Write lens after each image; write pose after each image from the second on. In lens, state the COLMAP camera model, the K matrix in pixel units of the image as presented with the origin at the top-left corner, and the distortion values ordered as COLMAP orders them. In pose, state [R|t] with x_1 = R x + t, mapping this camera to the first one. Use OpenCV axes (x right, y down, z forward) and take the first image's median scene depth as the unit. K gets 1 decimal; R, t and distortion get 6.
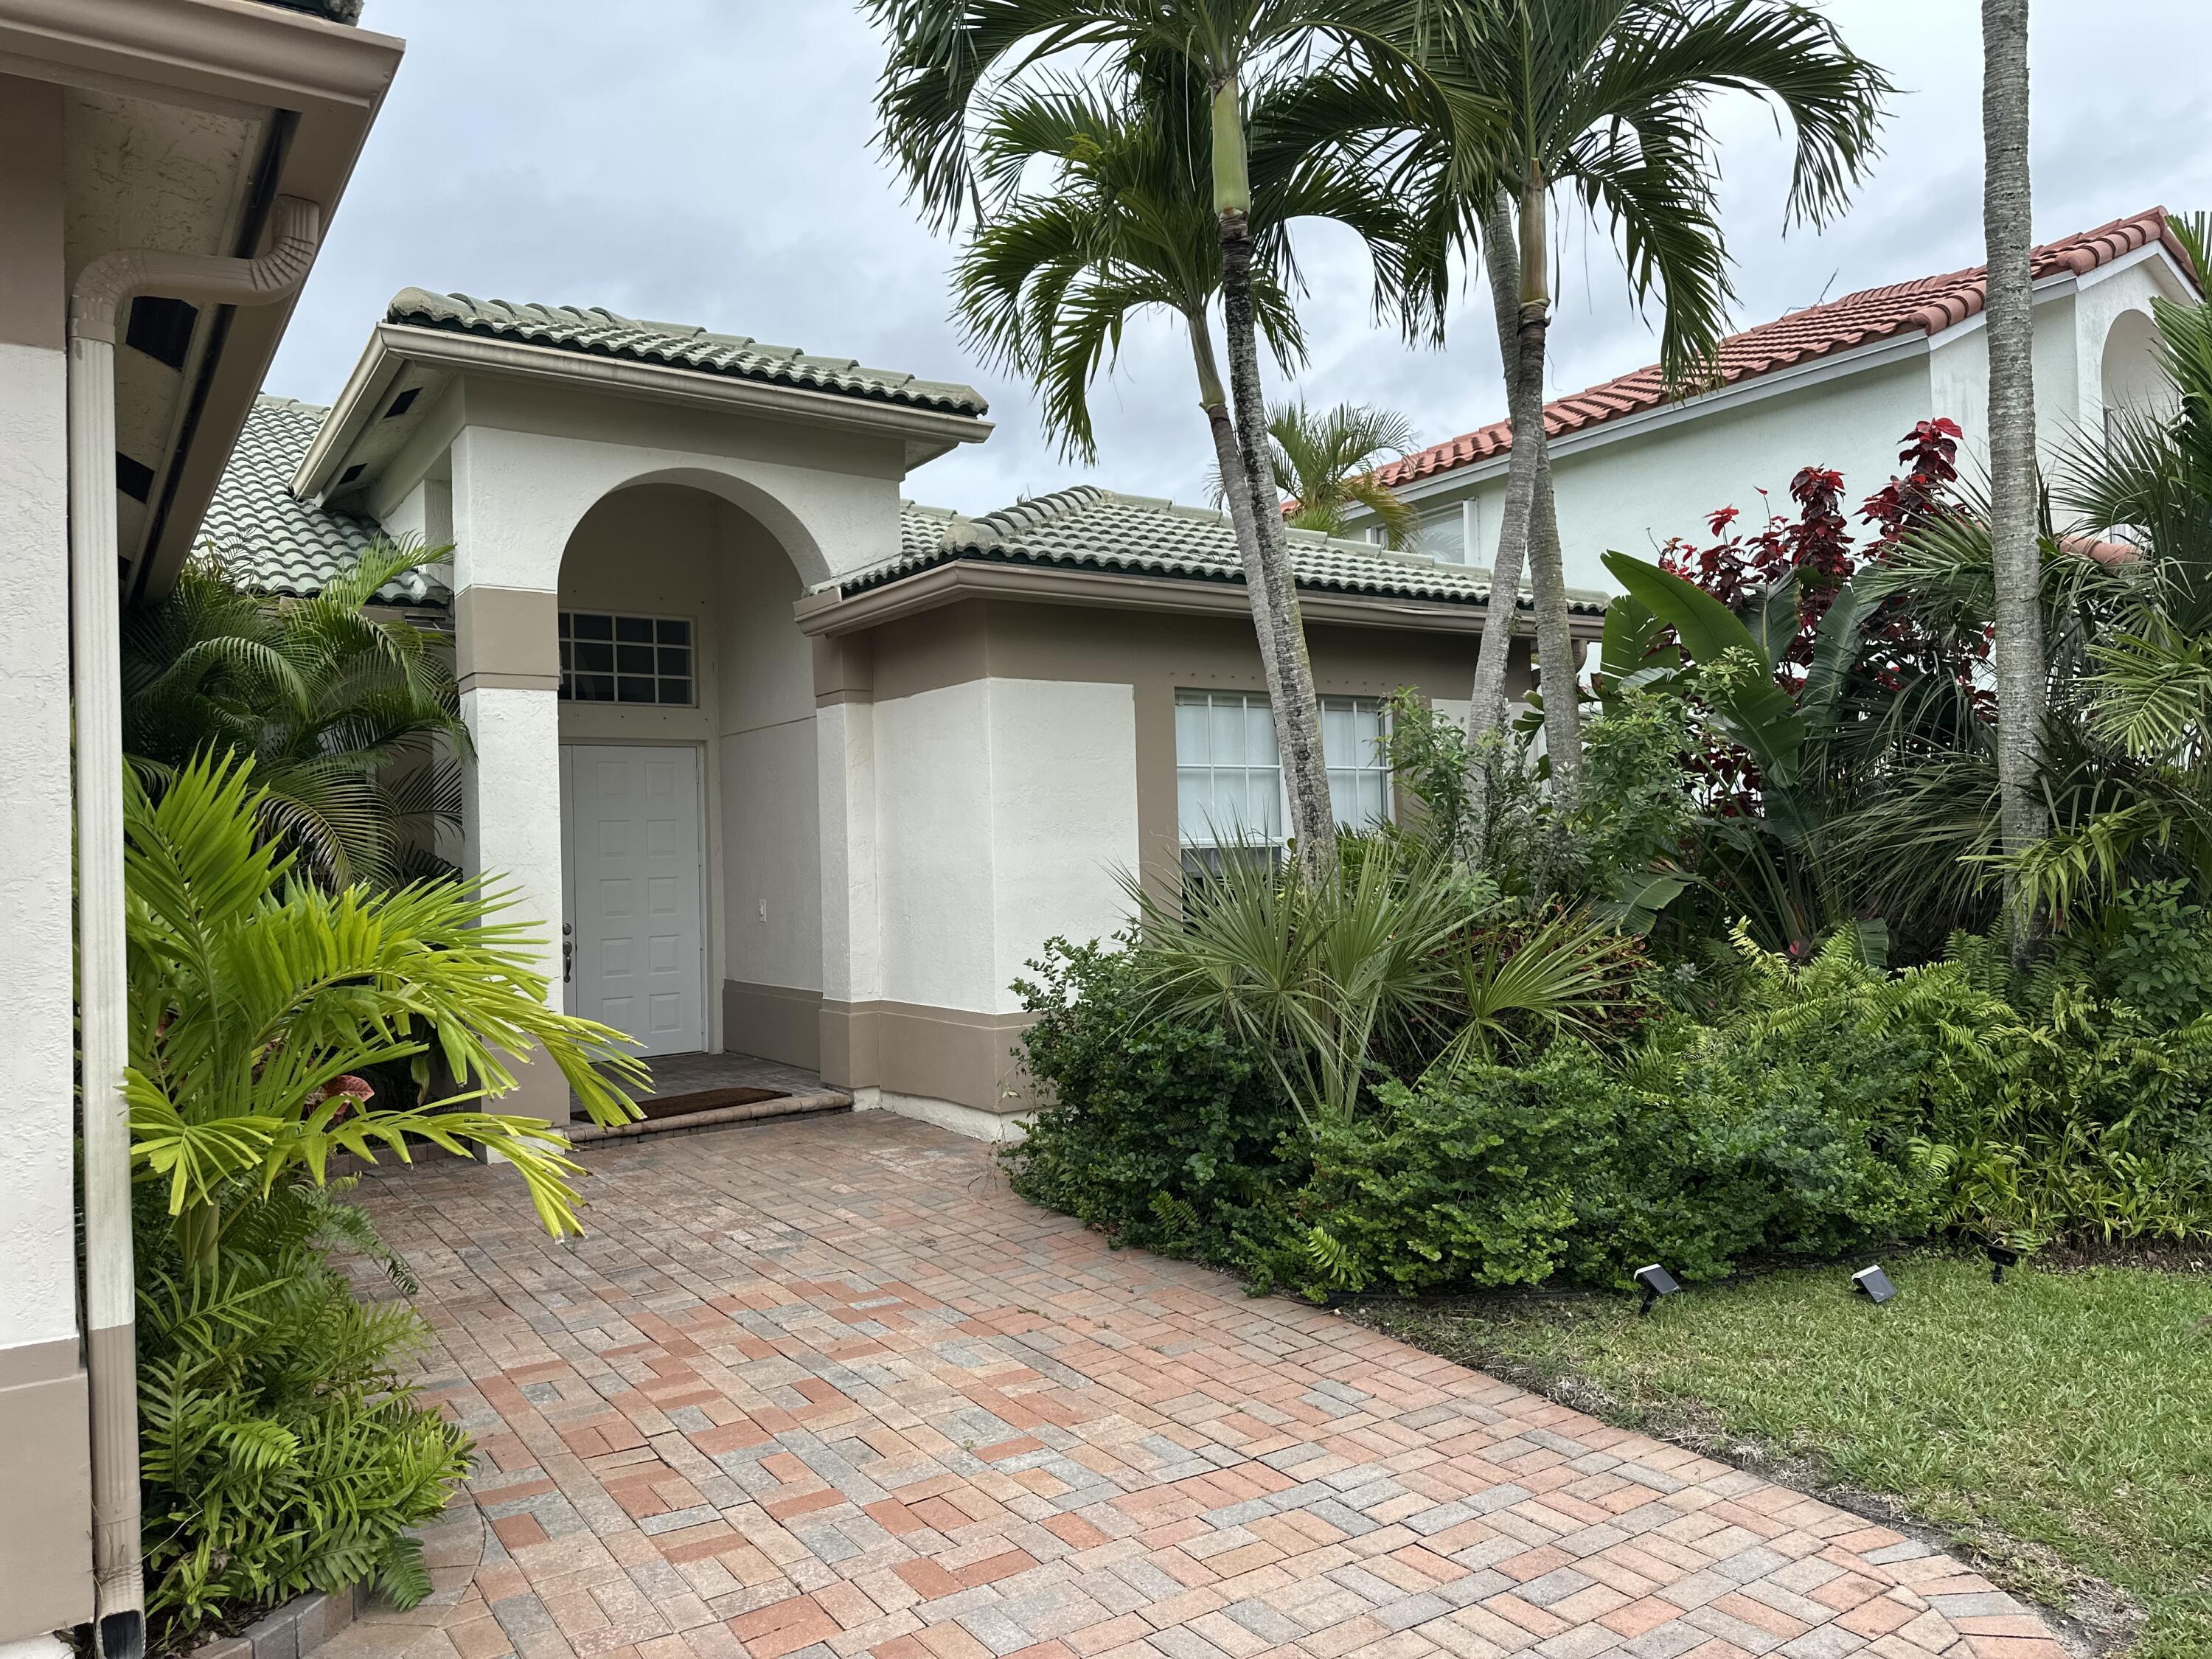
lens RADIAL K [[1559.6, 0, 1108.6], [0, 1559.6, 832.0], [0, 0, 1]] dist [0.121692, -0.146432]
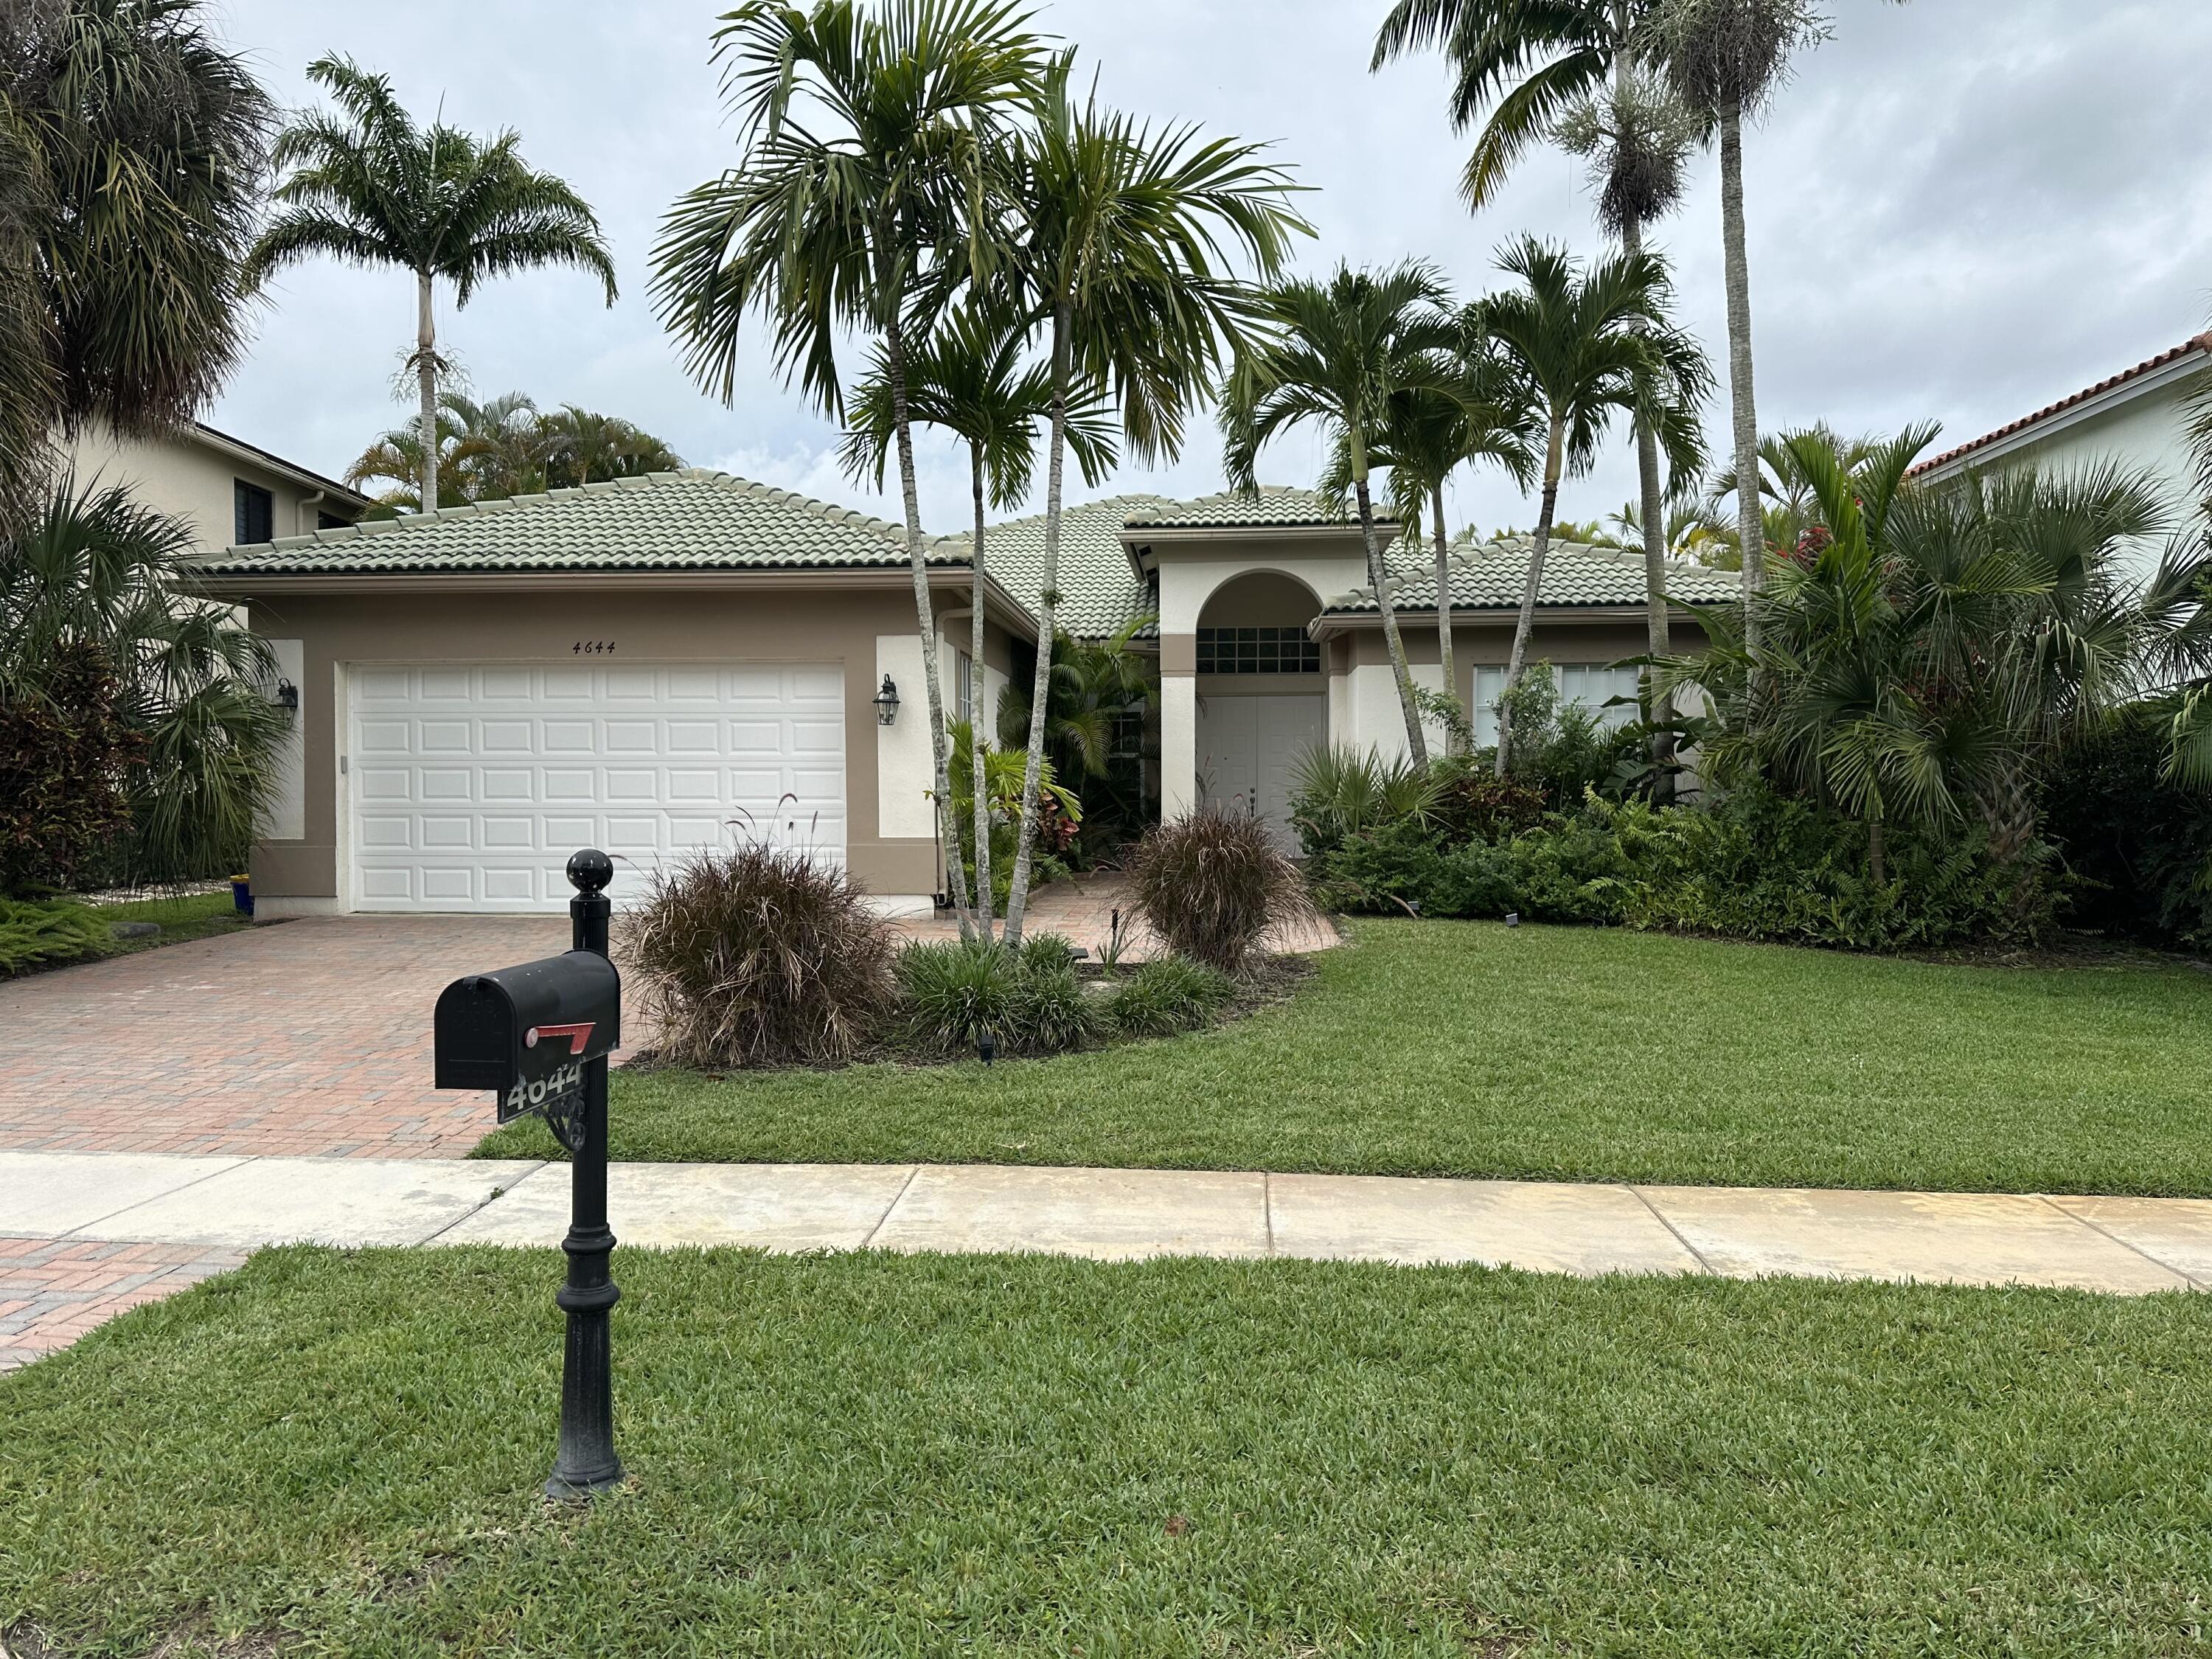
lens RADIAL K [[1559.6, 0, 1108.6], [0, 1559.6, 832.0], [0, 0, 1]] dist [0.121692, -0.146432]
pose [[0.782829, 0.043683, -0.620701, 0.944816], [-0.009318, 0.998244, 0.058502, 0.003594], [0.622167, -0.040013, 0.781862, -0.823233]]
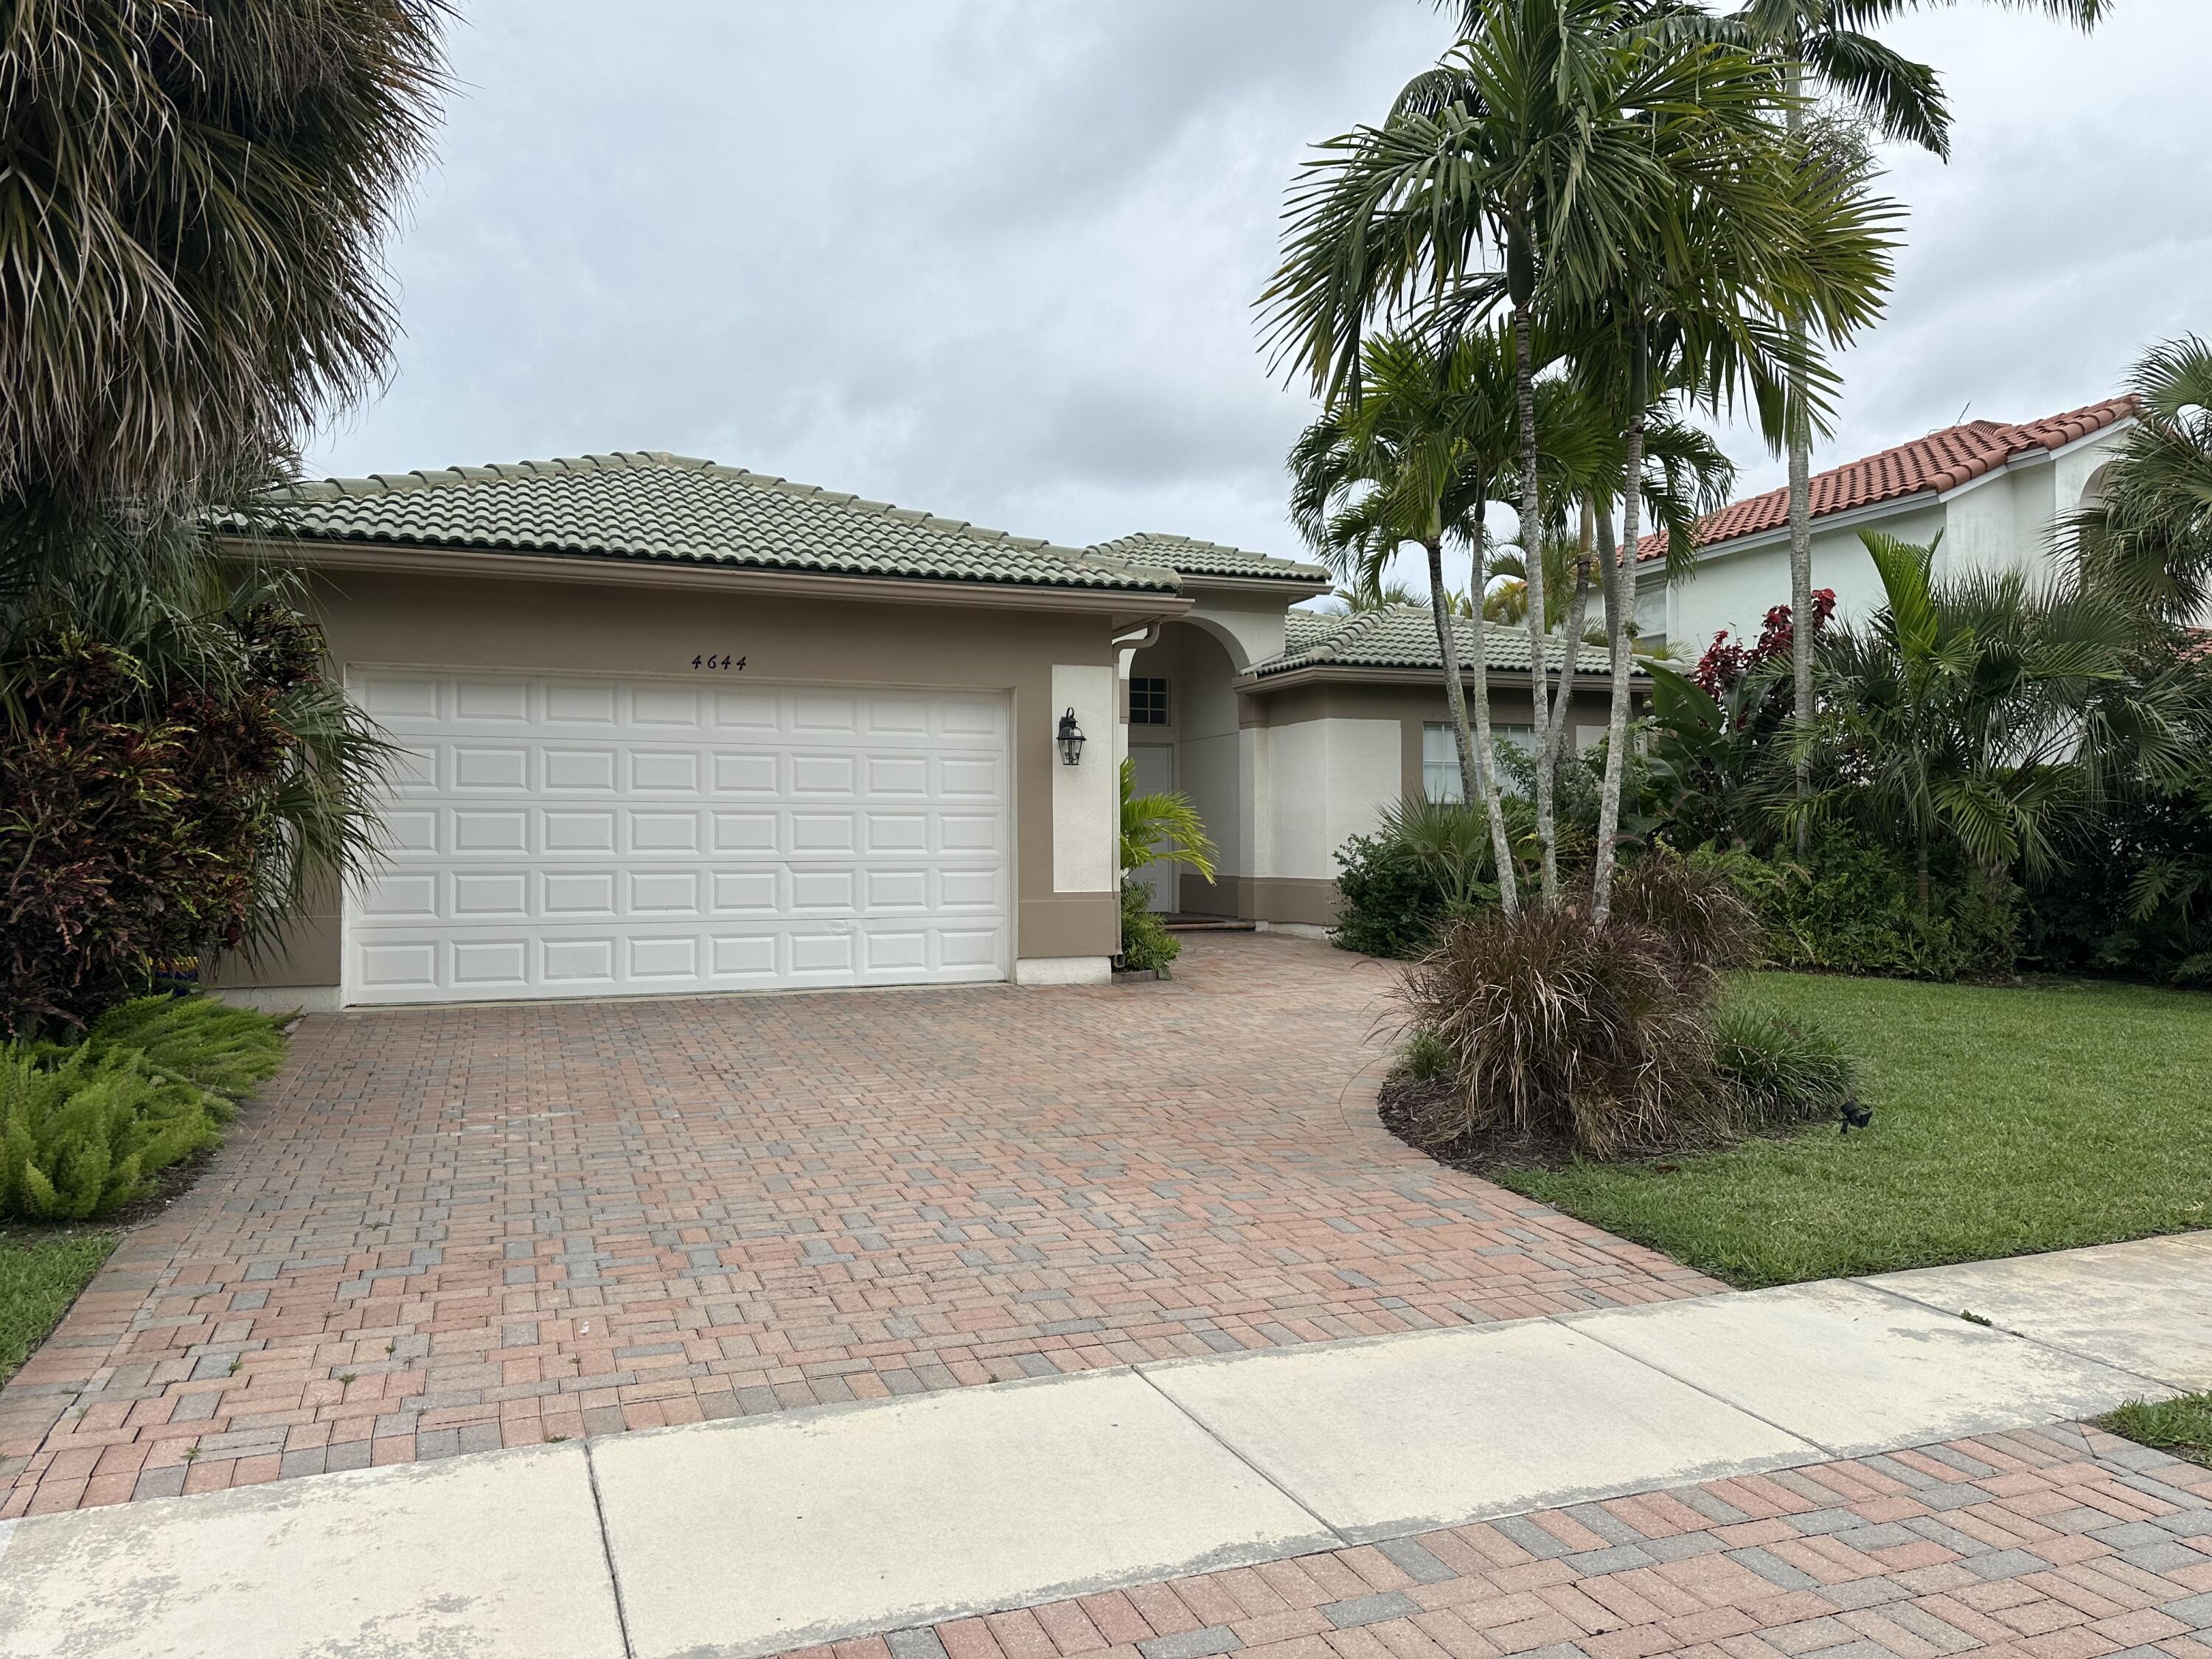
lens RADIAL K [[1559.6, 0, 1108.6], [0, 1559.6, 832.0], [0, 0, 1]] dist [0.121692, -0.146432]
pose [[0.975686, 0.022912, -0.217973, 0.095013], [-0.020779, 0.999711, 0.012071, 0.033152], [0.218186, -0.007249, 0.975880, -1.085749]]
